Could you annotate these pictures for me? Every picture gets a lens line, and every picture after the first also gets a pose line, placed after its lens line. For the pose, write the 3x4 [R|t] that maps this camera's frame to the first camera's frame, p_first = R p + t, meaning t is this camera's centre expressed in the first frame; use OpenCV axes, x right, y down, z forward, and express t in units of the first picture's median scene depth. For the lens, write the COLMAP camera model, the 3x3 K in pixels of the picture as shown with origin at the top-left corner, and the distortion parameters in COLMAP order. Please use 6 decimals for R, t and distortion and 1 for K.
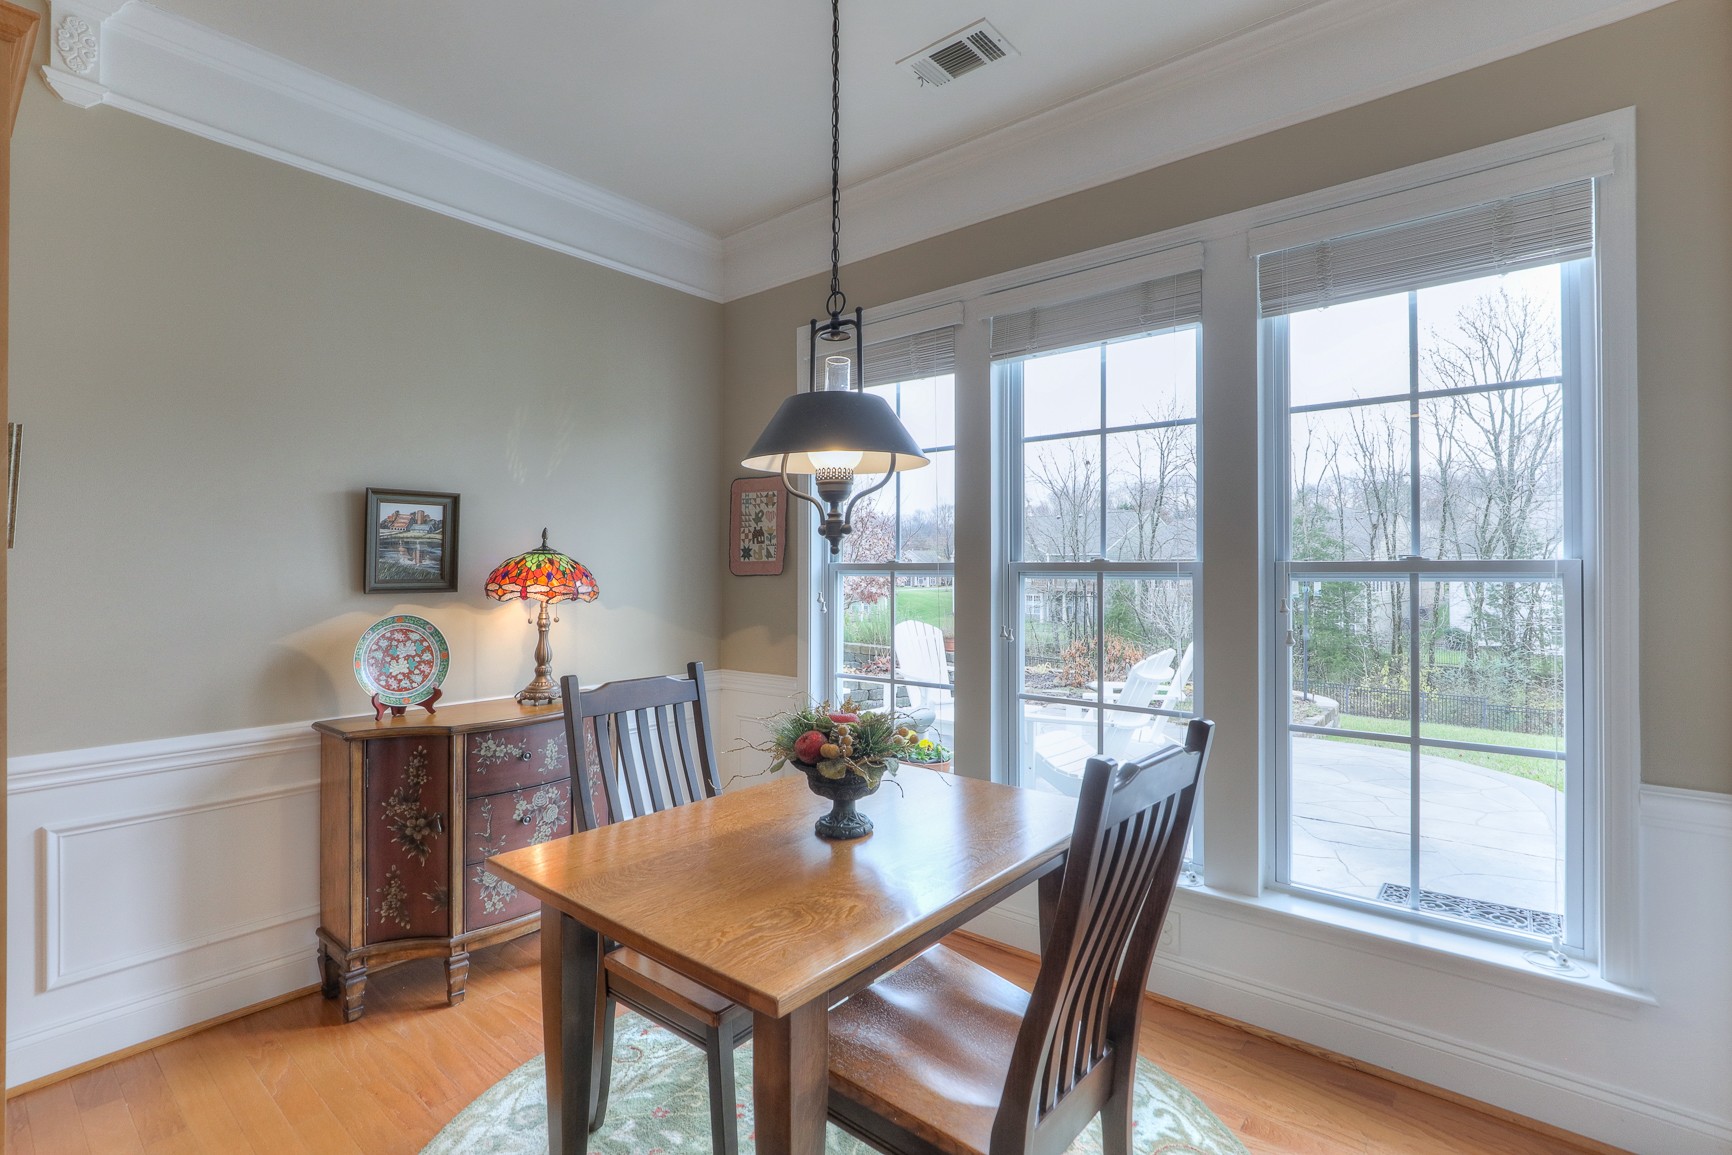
lens RADIAL K [[788.0, 0, 855.1], [0, 788.0, 562.8], [0, 0, 1]] dist [-0.020562, 0.005044]
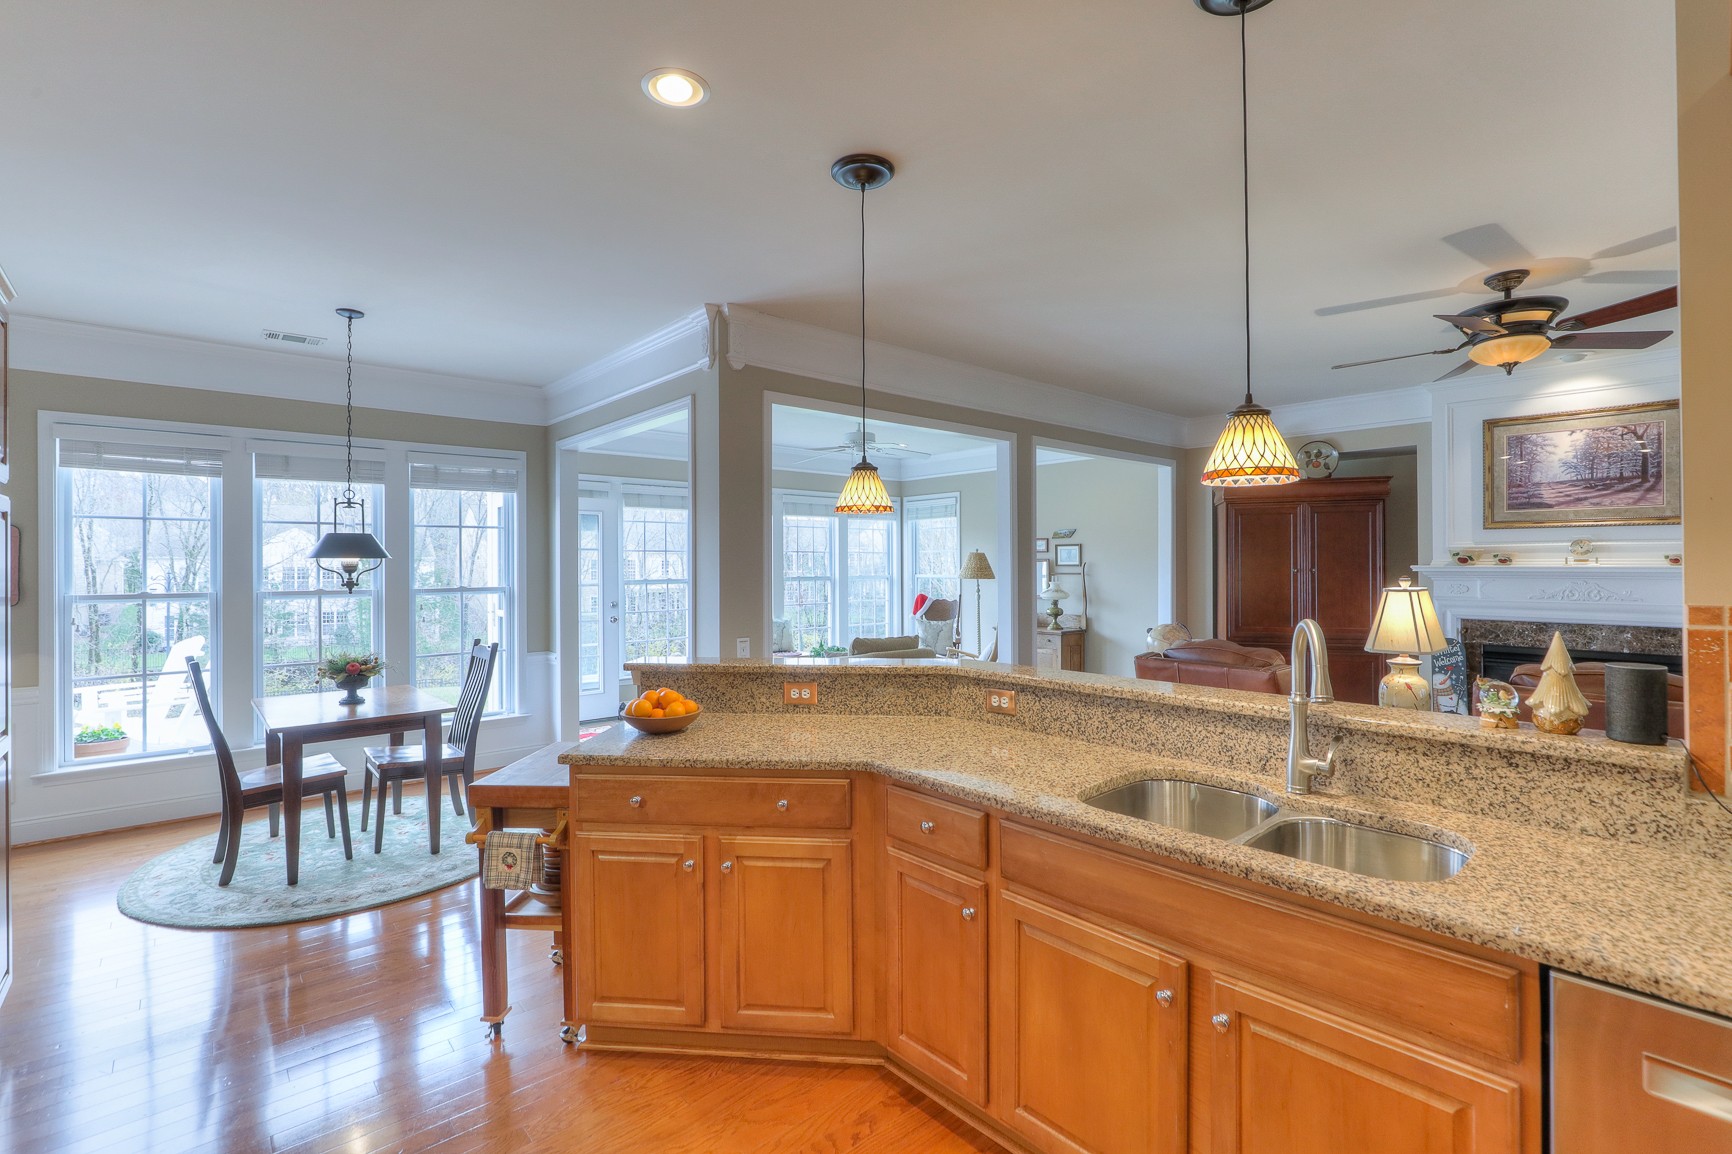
lens RADIAL K [[787.8, 0, 860.3], [0, 787.8, 561.9], [0, 0, 1]] dist [-0.018999, 0.006887]
pose [[0.163647, 0.001455, 0.986518, -1.393384], [0.003931, 0.999990, -0.002127, -0.056969], [-0.986511, 0.004226, 0.163640, -0.626088]]
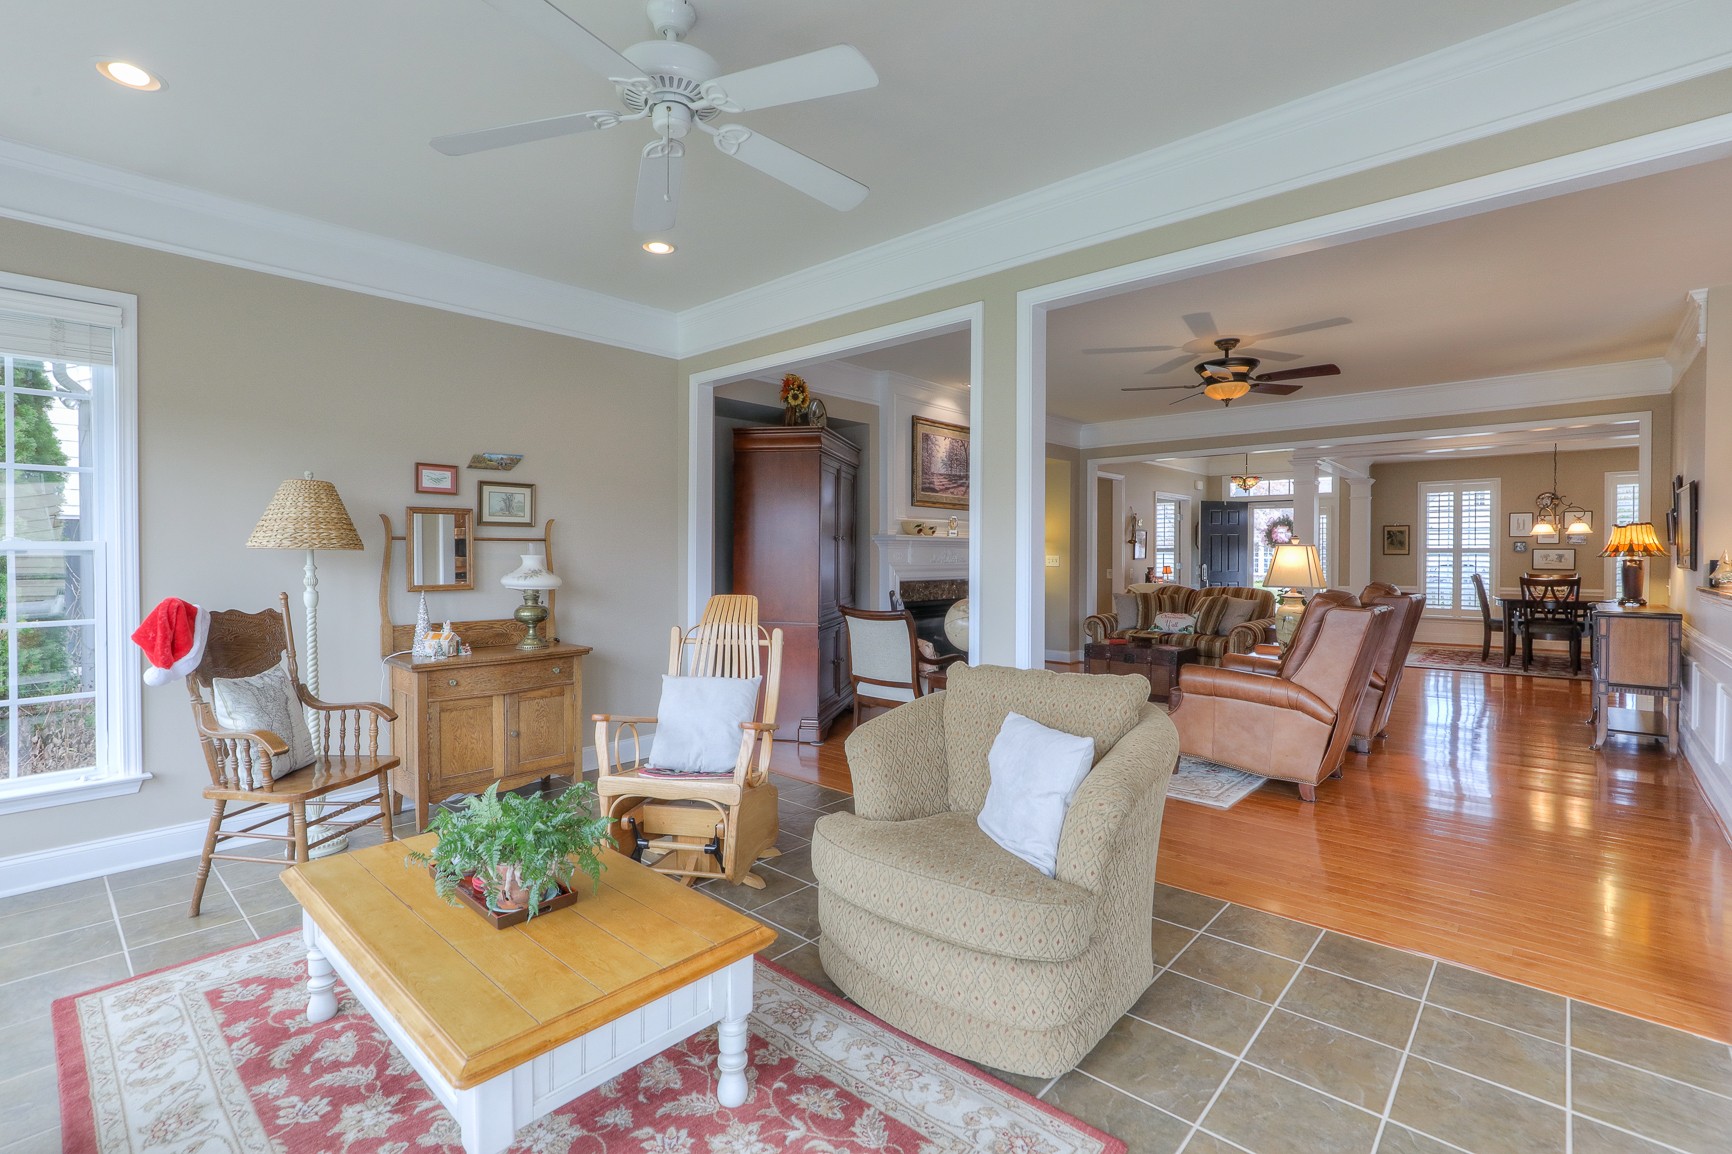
lens RADIAL K [[788.0, 0, 855.1], [0, 788.0, 562.3], [0, 0, 1]] dist [-0.020562, 0.005044]
pose [[-0.998317, -0.001614, 0.057968, 1.025766], [-0.001018, 0.999946, 0.010305, 0.015021], [-0.057981, 0.010228, -0.998265, 0.641760]]
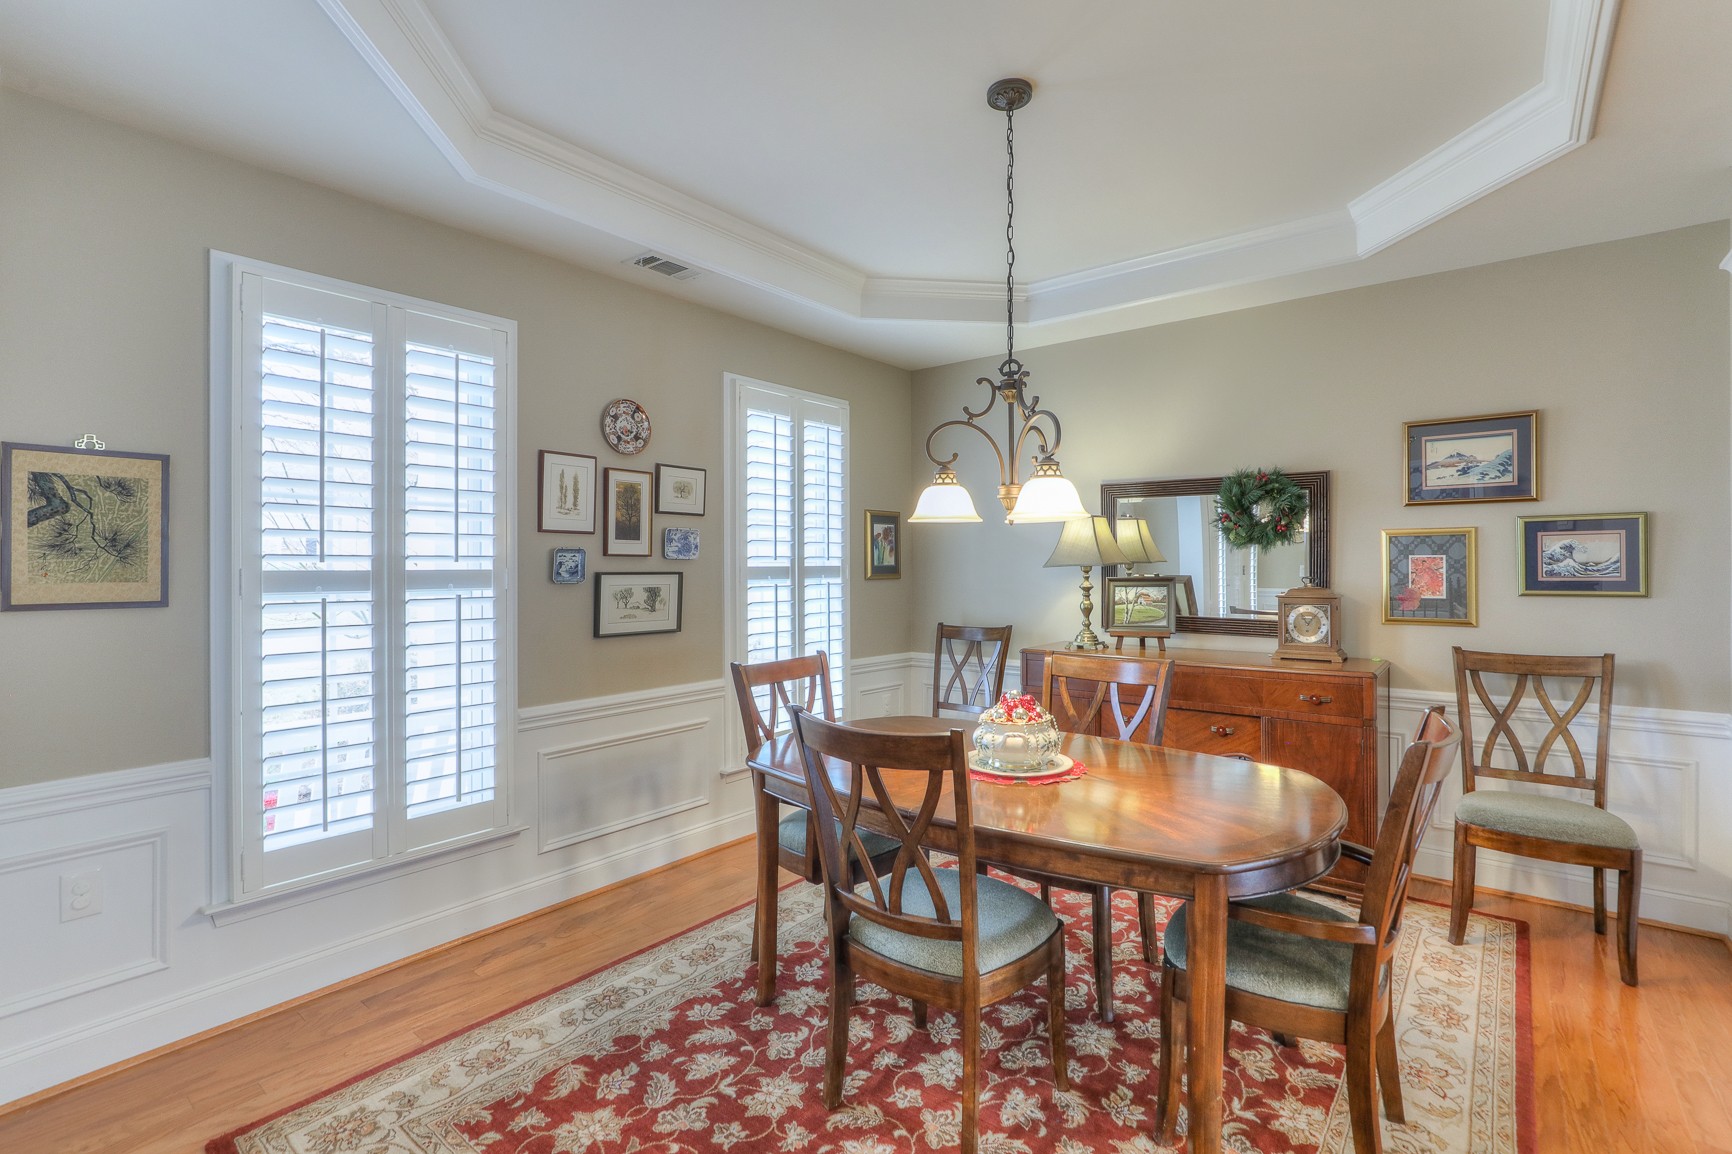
lens RADIAL K [[790.5, 0, 875.2], [0, 790.5, 565.0], [0, 0, 1]] dist [-0.015081, 0.000134]
pose [[0.019840, 0.001466, -0.999802, -0.894965], [0.001467, 0.999998, 0.001495, -0.027275], [0.999802, -0.001496, 0.019838, -3.049489]]
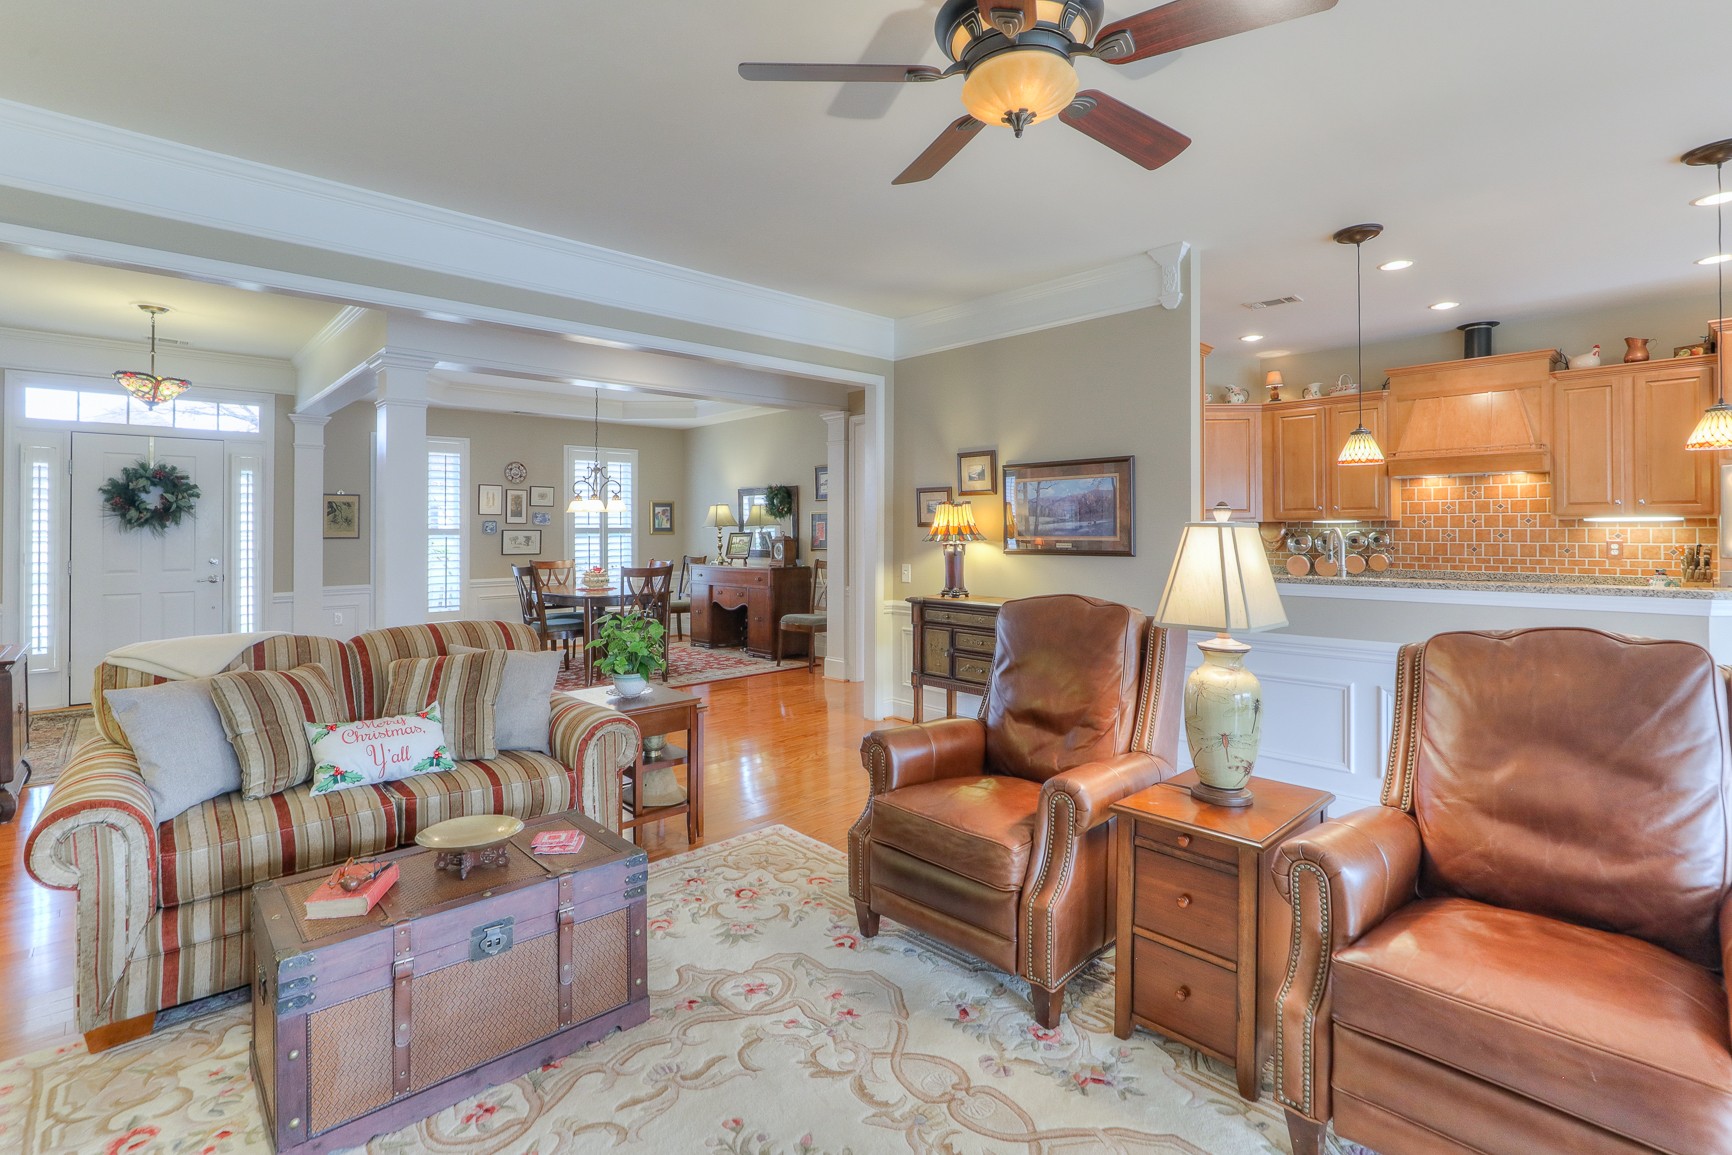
lens RADIAL K [[810.0, 0, 846.5], [0, 810.0, 525.8], [0, 0, 1]] dist [-0.028014, 0.007470]
pose [[-0.142595, -0.005129, -0.989768, 0.937257], [0.003941, 0.999976, -0.005749, -0.006658], [0.989773, -0.004720, -0.142571, -1.585409]]
